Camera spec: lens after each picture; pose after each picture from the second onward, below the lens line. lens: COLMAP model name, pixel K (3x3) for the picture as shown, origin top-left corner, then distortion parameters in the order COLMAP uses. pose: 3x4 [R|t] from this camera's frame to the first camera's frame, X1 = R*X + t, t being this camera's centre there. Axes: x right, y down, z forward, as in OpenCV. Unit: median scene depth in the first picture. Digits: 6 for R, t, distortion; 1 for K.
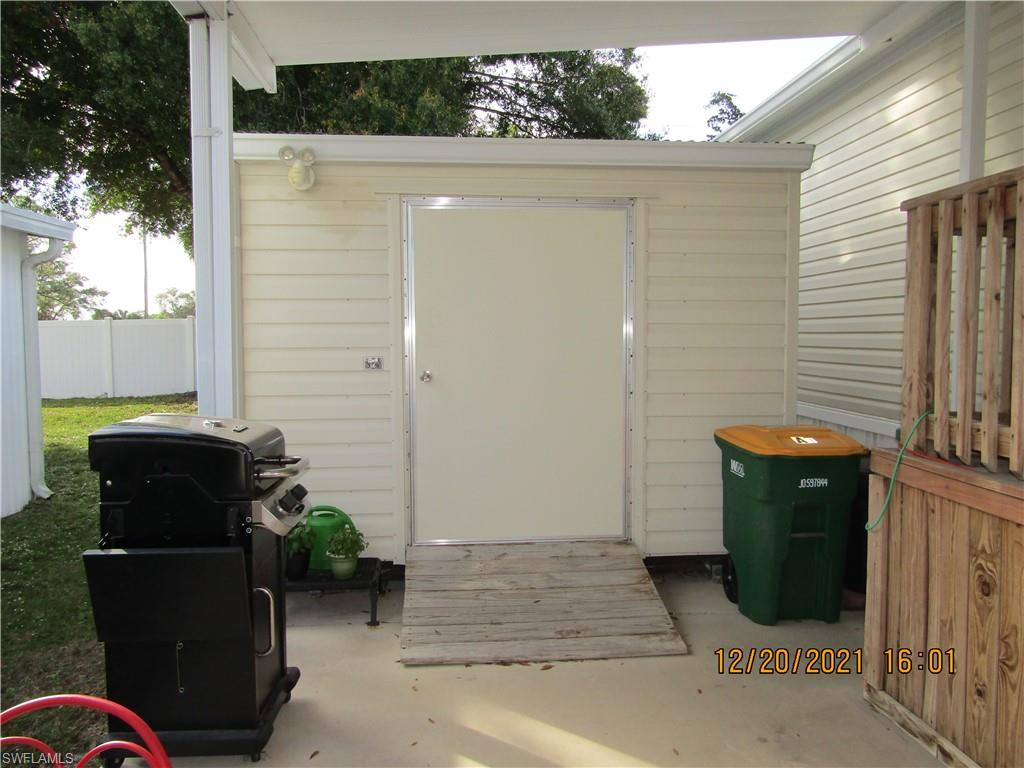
lens RADIAL K [[792.8, 0, 512.5], [0, 792.8, 385.5], [0, 0, 1]] dist [-0.001445, -0.004935]
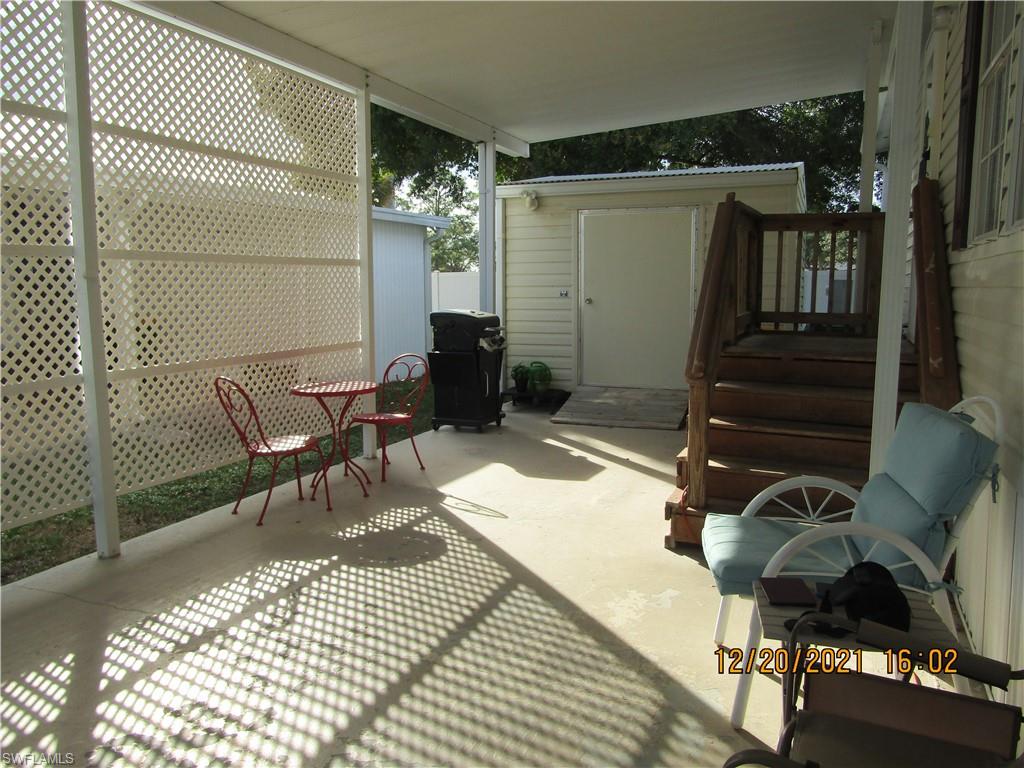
lens RADIAL K [[792.8, 0, 511.5], [0, 792.8, 383.0], [0, 0, 1]] dist [-0.001445, -0.004935]
pose [[0.892678, 0.056041, -0.447198, 0.622134], [-0.029280, 0.997354, 0.066536, 0.068332], [0.449744, -0.046301, 0.891957, -0.875098]]
